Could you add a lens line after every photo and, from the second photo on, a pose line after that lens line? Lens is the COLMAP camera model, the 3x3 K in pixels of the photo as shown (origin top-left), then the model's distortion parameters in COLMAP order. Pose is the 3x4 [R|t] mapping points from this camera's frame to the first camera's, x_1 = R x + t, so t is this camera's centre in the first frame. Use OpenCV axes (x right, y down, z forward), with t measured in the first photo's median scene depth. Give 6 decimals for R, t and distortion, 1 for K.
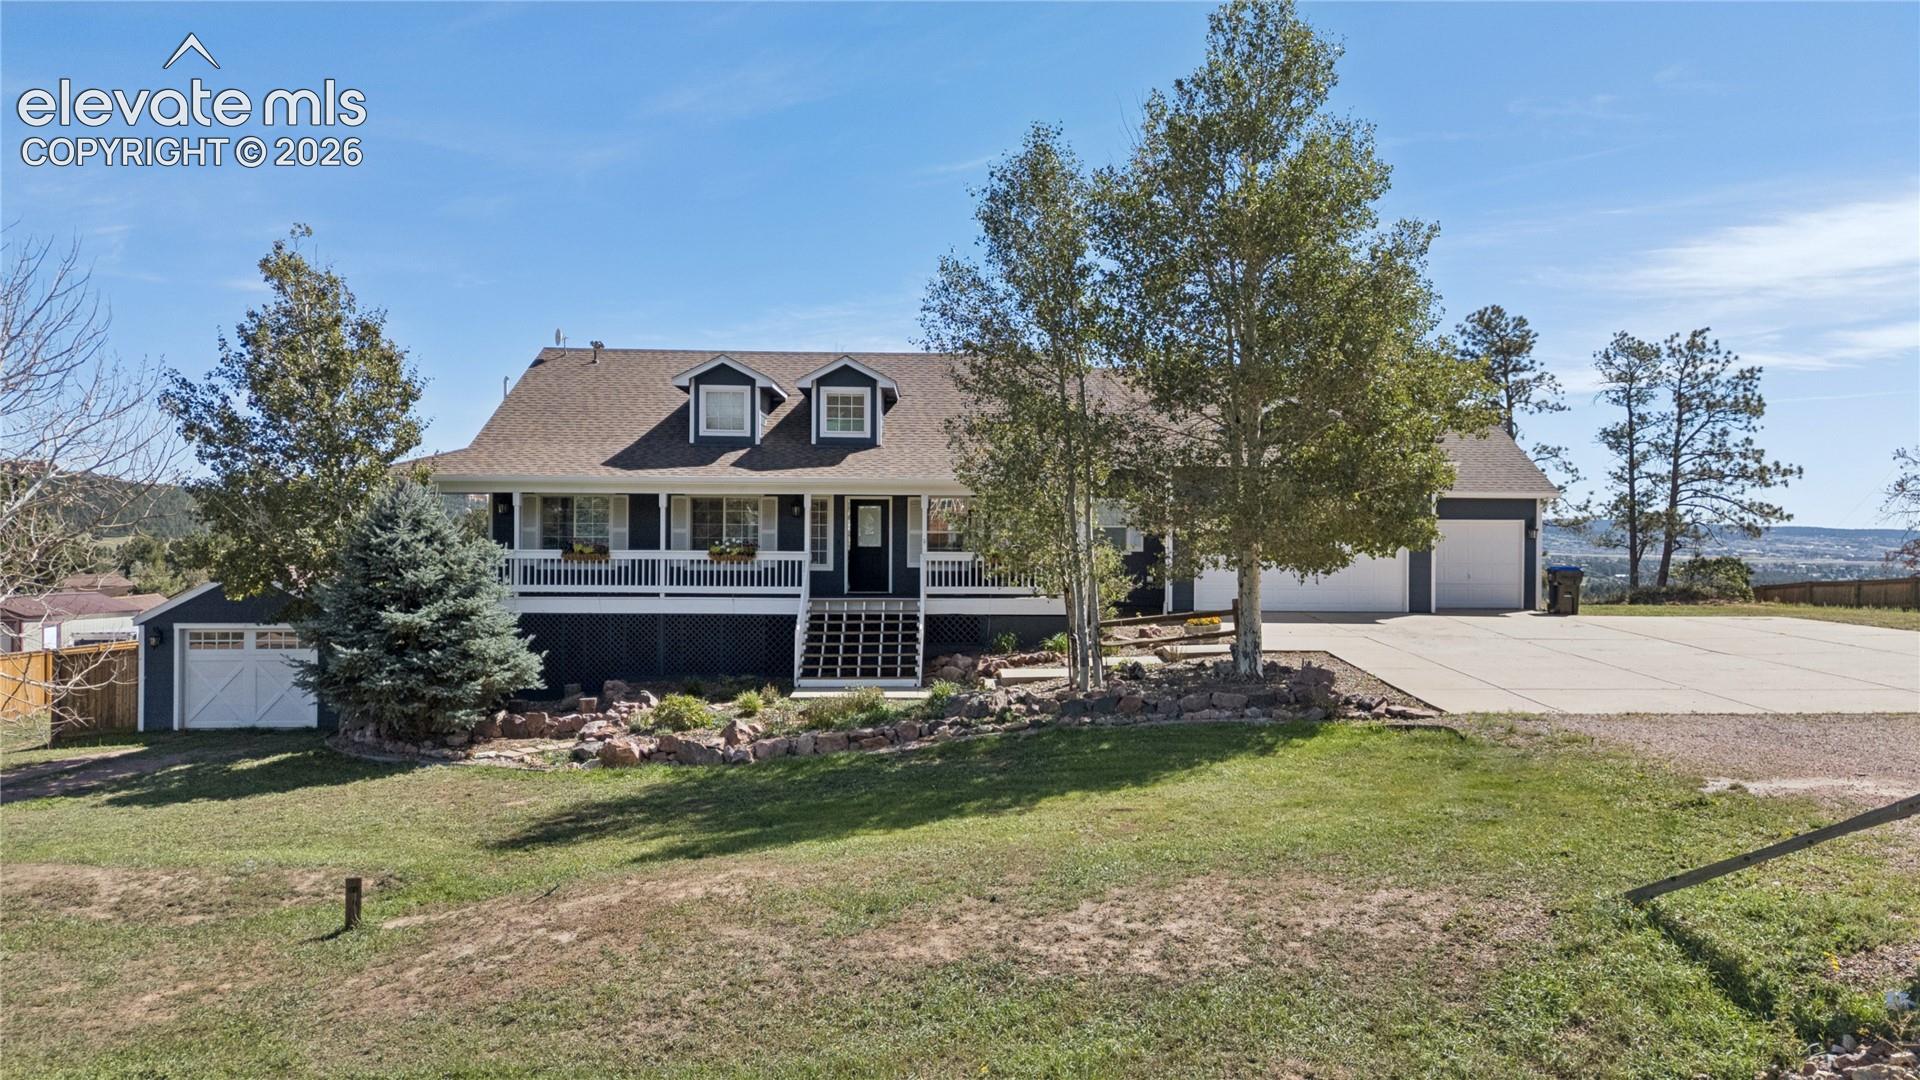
lens RADIAL K [[1502.8, 0, 957.8], [0, 1502.8, 526.5], [0, 0, 1]] dist [0.029873, -0.017501]
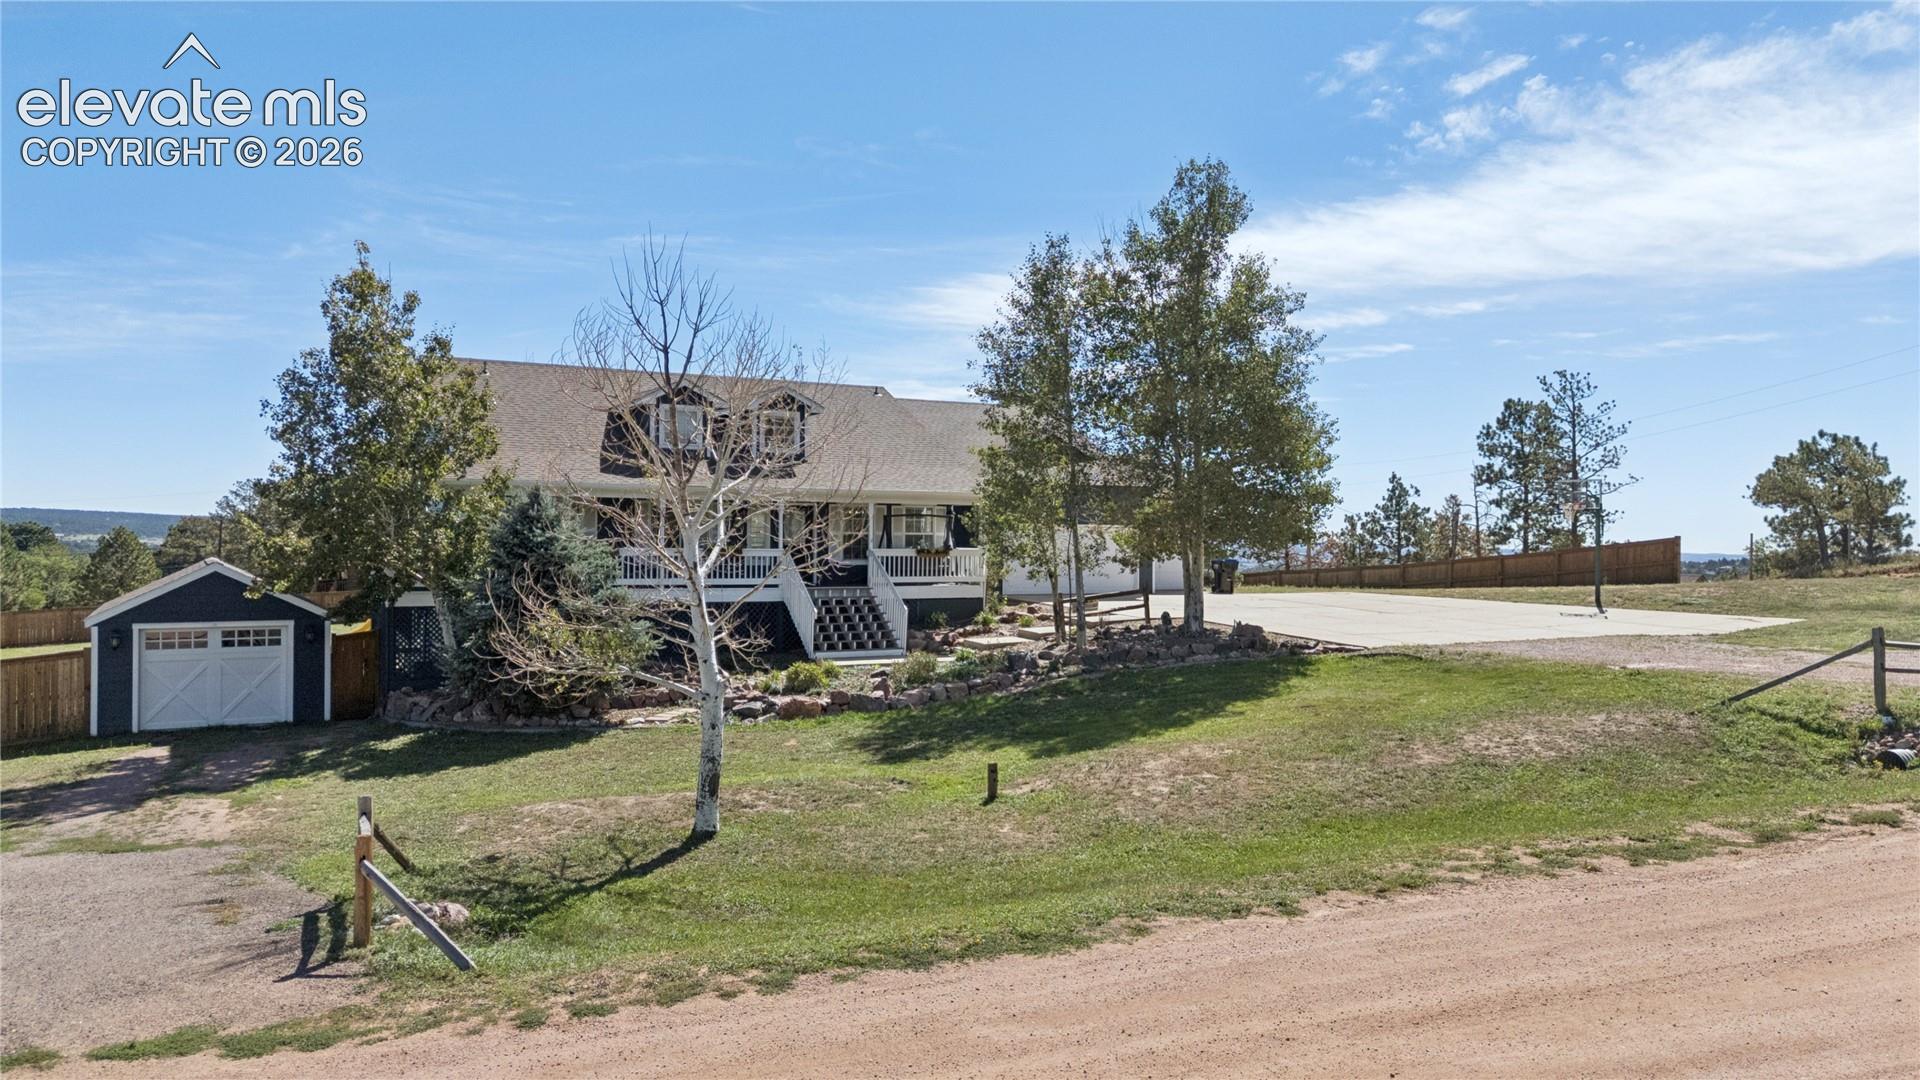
lens RADIAL K [[1502.8, 0, 978.2], [0, 1502.8, 550.3], [0, 0, 1]] dist [0.029873, -0.017501]
pose [[0.870745, -0.002400, 0.491729, -0.523201], [-0.005129, 0.999889, 0.013961, -0.001375], [-0.491708, -0.014678, 0.870637, -0.134827]]
